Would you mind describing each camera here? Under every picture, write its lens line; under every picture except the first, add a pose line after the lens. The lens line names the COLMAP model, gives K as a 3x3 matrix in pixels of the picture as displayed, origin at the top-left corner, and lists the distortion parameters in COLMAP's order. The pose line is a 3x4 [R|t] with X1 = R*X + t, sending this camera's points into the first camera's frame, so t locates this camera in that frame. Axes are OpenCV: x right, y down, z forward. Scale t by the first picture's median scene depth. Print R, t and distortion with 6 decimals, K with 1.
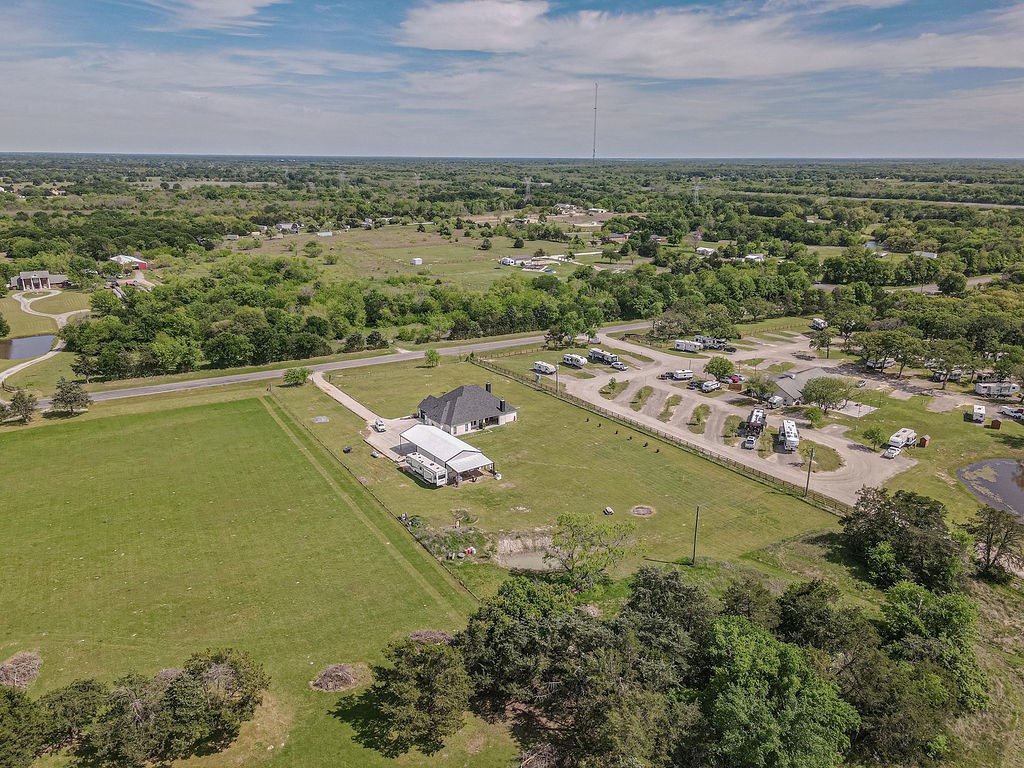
lens RADIAL K [[749.6, 0, 506.5], [0, 749.6, 381.9], [0, 0, 1]] dist [0.012891, -0.002471]
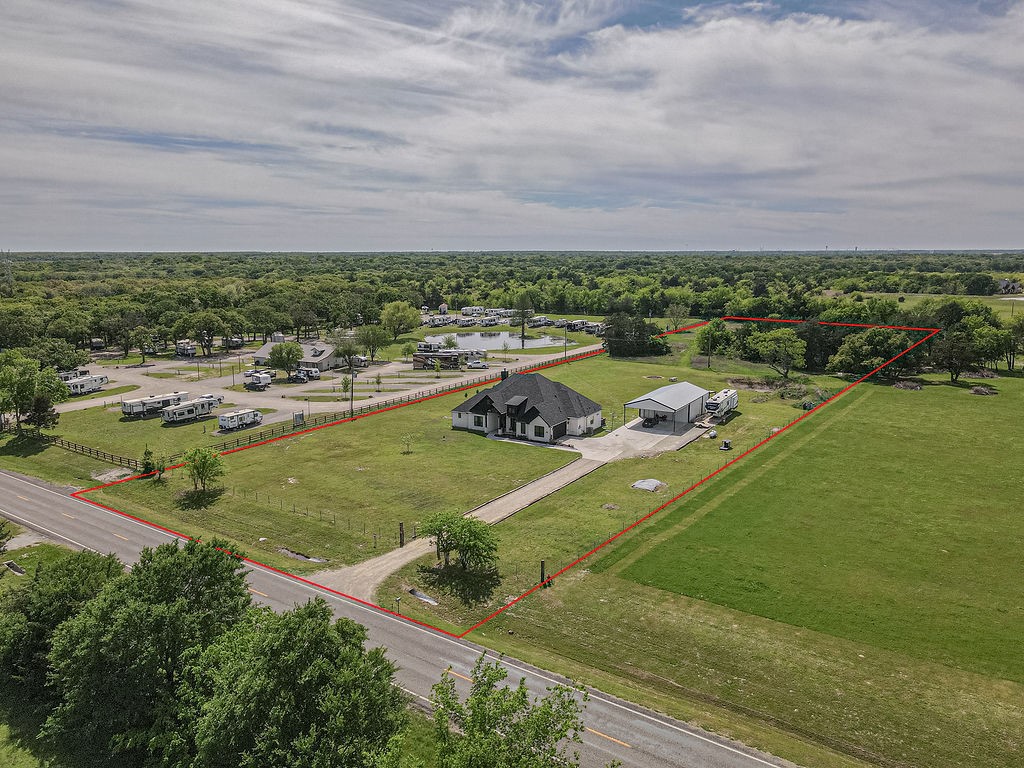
lens RADIAL K [[749.6, 0, 506.5], [0, 749.6, 381.9], [0, 0, 1]] dist [0.012891, -0.002471]
pose [[-0.389259, -0.163820, 0.906444, -0.573922], [0.265725, 0.922252, 0.280789, -0.160577], [-0.881968, 0.350164, -0.315464, 1.058306]]
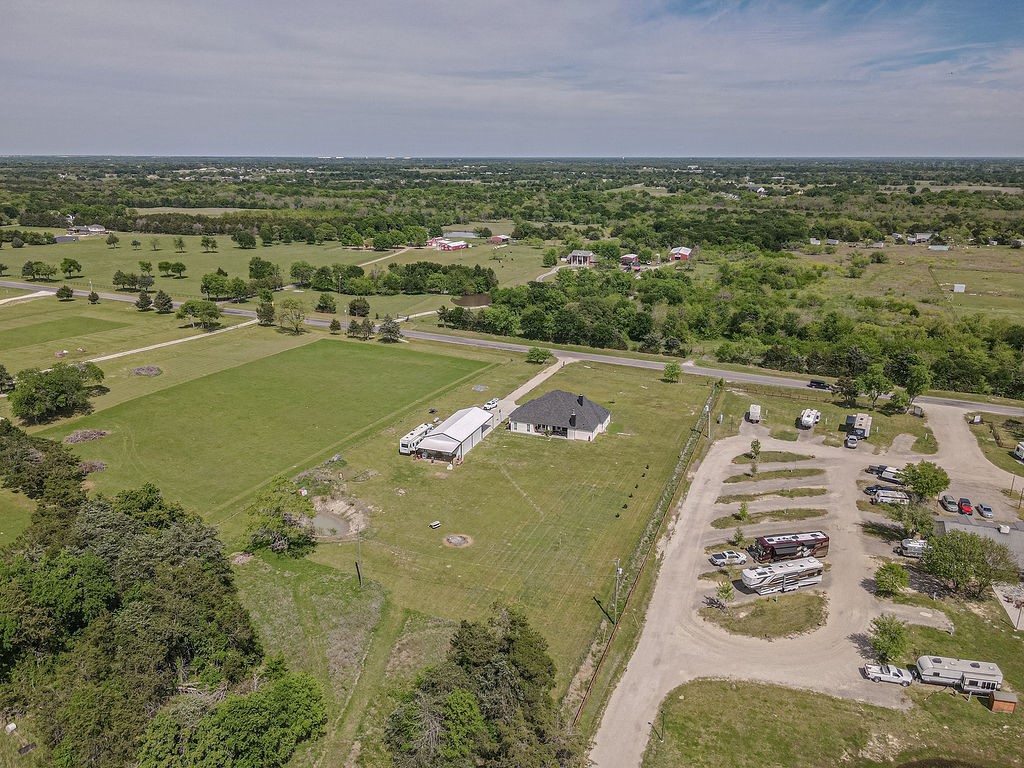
lens RADIAL K [[749.6, 0, 506.5], [0, 749.6, 381.9], [0, 0, 1]] dist [0.012891, -0.002471]
pose [[0.551375, 0.238200, -0.799529, 0.587182], [-0.241997, 0.962832, 0.119965, -0.090957], [0.798388, 0.127338, 0.588525, 0.314701]]
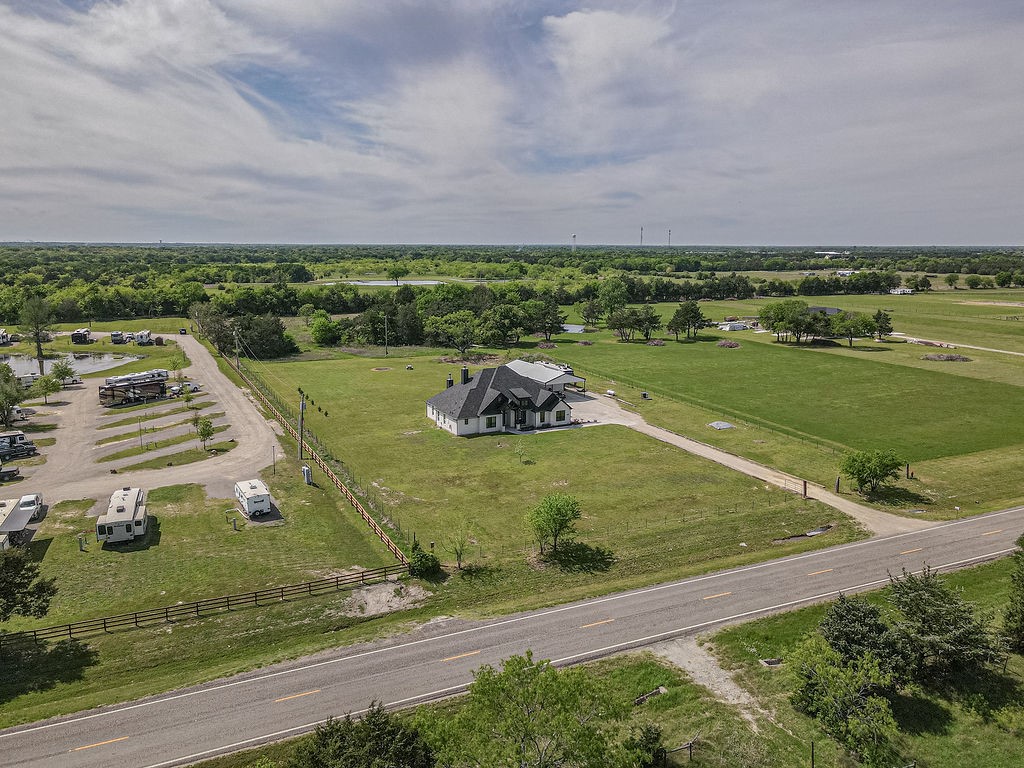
lens RADIAL K [[751.6, 0, 512.0], [0, 751.6, 384.0], [0, 0, 1]] dist [0.023252, 0.000471]
pose [[-0.991385, -0.032663, 0.126840, -0.129450], [0.029250, 0.888735, 0.457487, -0.250703], [-0.127670, 0.457256, -0.880123, 1.372322]]
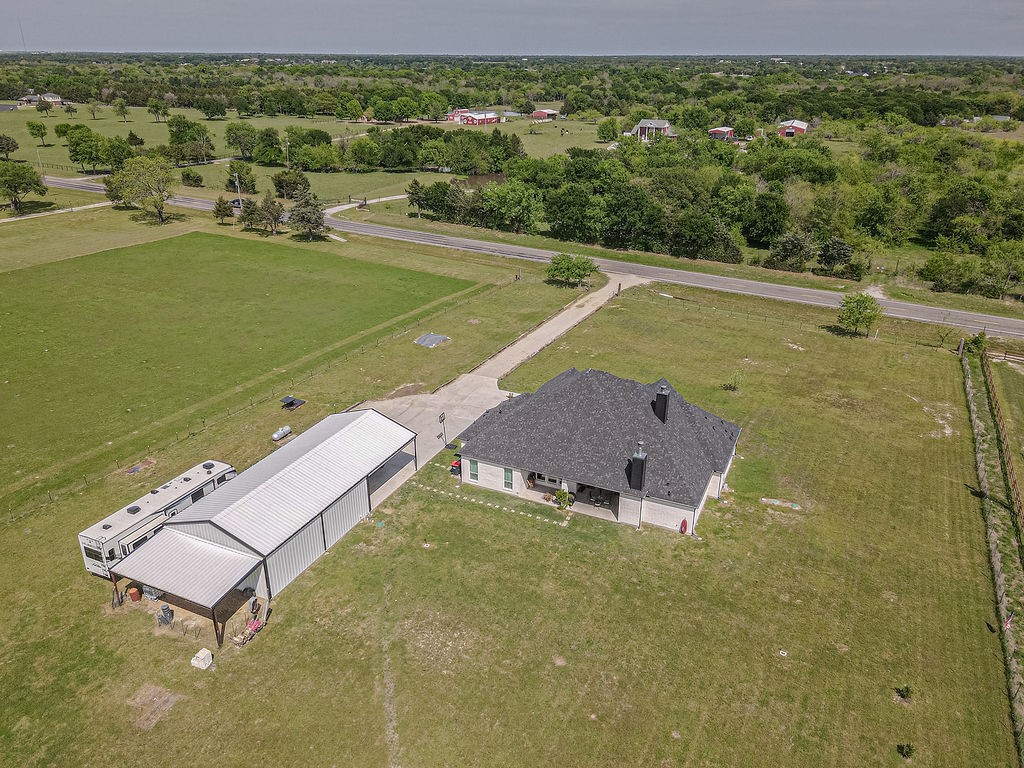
lens RADIAL K [[749.6, 0, 506.5], [0, 749.6, 381.9], [0, 0, 1]] dist [0.012891, -0.002471]
pose [[0.484348, 0.347225, -0.803021, 0.176814], [-0.255414, 0.934002, 0.249806, -0.057302], [0.836762, 0.084110, 0.541068, 0.661710]]
